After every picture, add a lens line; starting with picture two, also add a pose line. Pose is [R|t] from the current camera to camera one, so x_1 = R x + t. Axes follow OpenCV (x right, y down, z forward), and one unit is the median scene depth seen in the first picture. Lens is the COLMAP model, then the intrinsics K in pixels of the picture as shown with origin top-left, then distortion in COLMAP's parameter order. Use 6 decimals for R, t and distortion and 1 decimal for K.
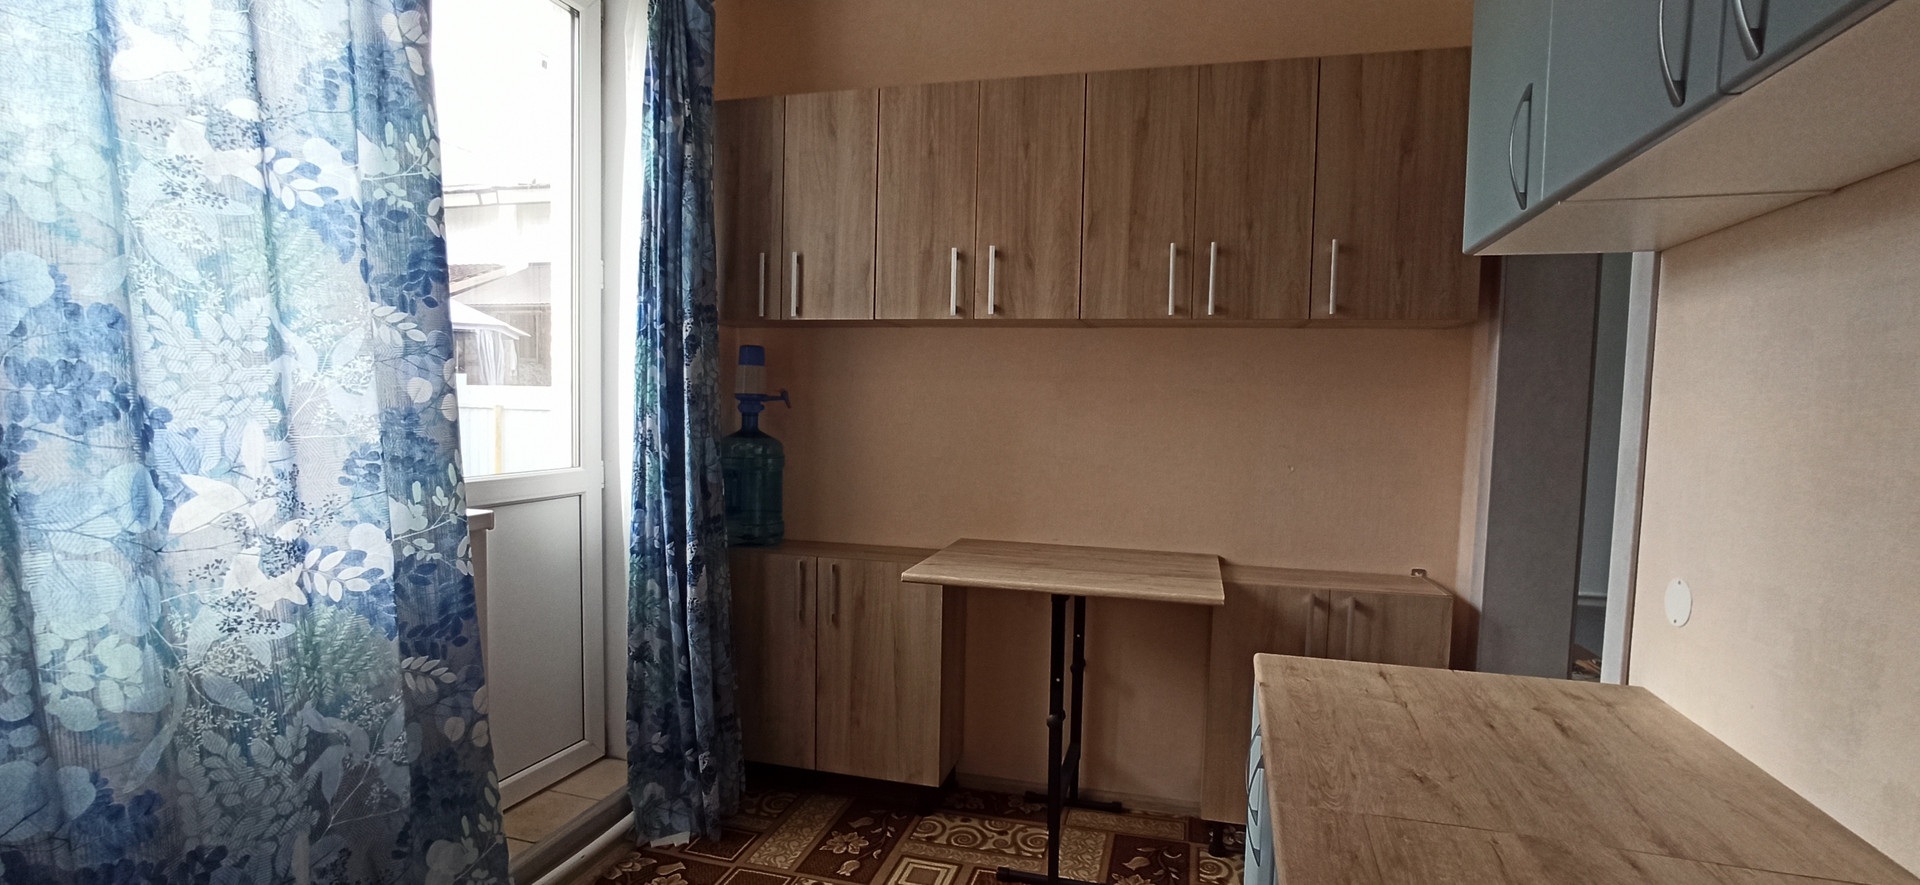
lens RADIAL K [[871.4, 0, 953.8], [0, 871.4, 466.7], [0, 0, 1]] dist [-0.067859, 0.043142]
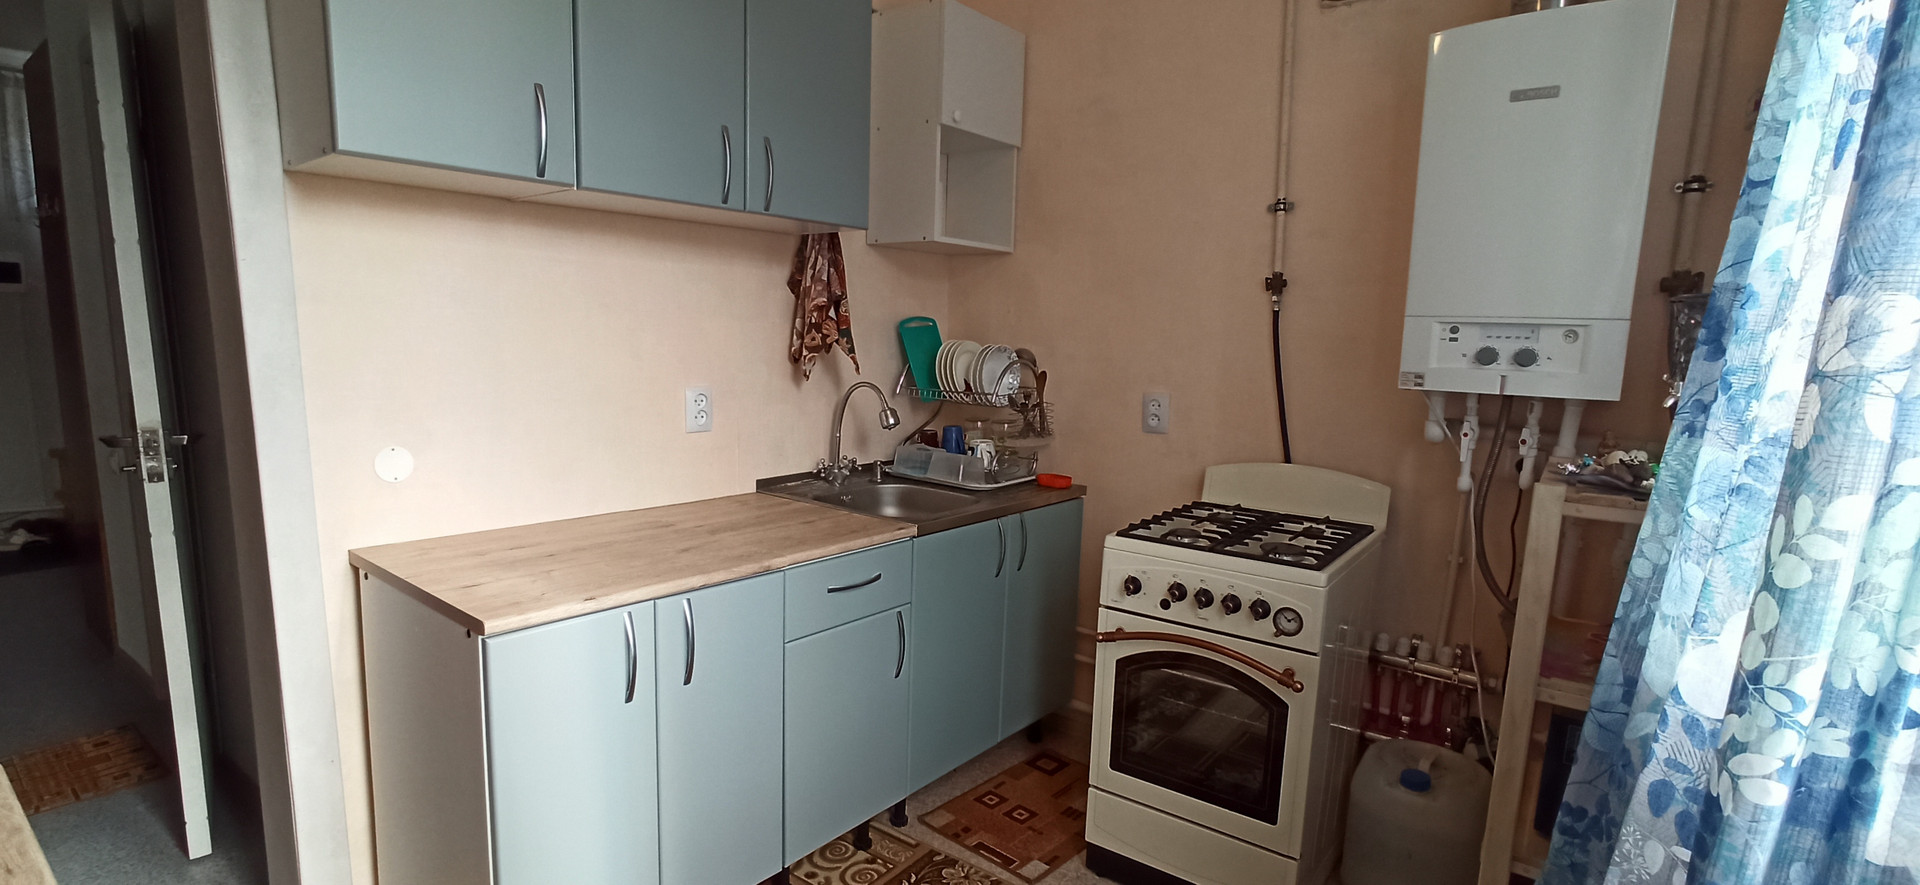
lens RADIAL K [[871.4, 0, 953.8], [0, 871.4, 466.7], [0, 0, 1]] dist [-0.067859, 0.043142]
pose [[-0.942990, -0.097820, 0.318121, -0.395118], [-0.026854, 0.975079, 0.220227, -0.150698], [-0.331735, 0.199129, -0.922117, 1.999665]]
